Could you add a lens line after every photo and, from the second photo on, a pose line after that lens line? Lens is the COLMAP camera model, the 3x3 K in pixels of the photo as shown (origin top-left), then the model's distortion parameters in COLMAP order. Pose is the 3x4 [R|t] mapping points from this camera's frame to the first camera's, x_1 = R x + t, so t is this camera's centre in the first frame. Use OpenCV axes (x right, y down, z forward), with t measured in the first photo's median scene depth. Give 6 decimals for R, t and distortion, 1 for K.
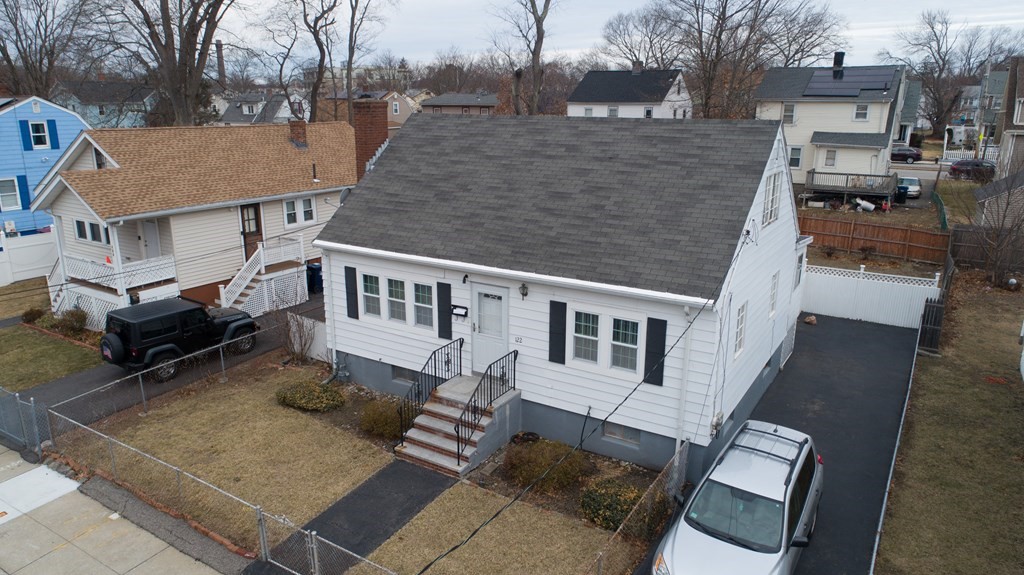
lens RADIAL K [[685.0, 0, 512.0], [0, 685.0, 287.5], [0, 0, 1]] dist [-0.005614, -0.002314]
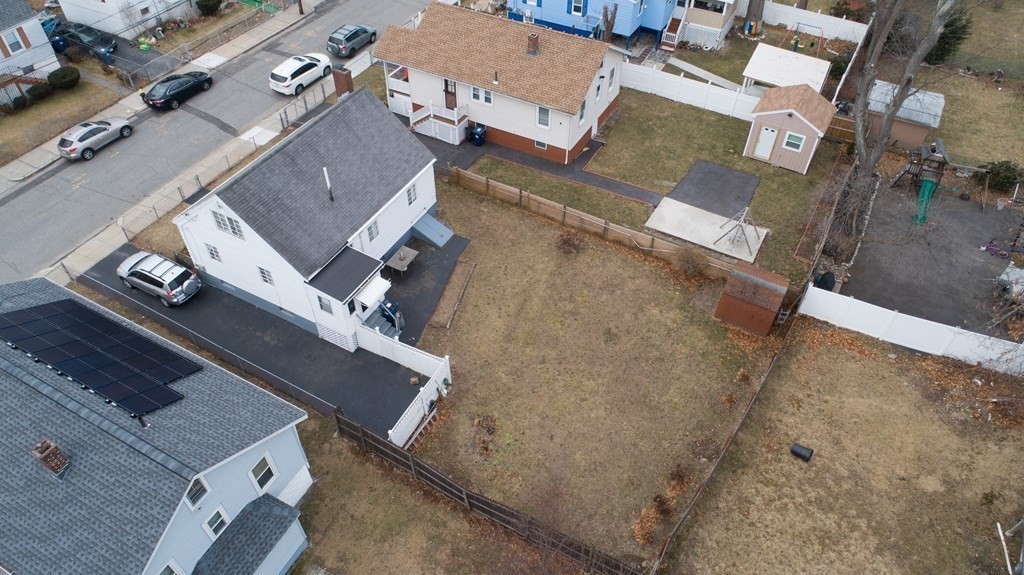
lens RADIAL K [[685.0, 0, 512.0], [0, 685.0, 287.5], [0, 0, 1]] dist [-0.005614, -0.002314]
pose [[0.061520, 0.706327, -0.705207, 1.860509], [-0.269639, 0.692036, 0.669613, -1.470606], [0.960994, 0.148956, 0.233028, 1.303422]]
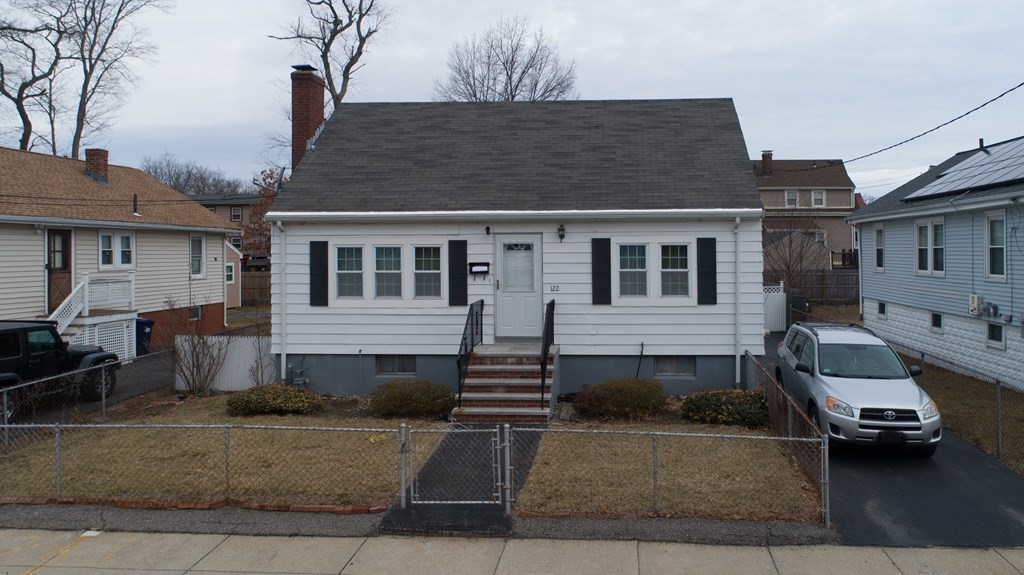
lens RADIAL K [[732.7, 0, 578.9], [0, 732.7, 238.0], [0, 0, 1]] dist [-0.006069, 0.000008]
pose [[0.877765, -0.002018, 0.479088, -0.420044], [0.135014, 0.960503, -0.243321, 0.245940], [-0.459674, 0.278262, 0.843368, 0.112697]]
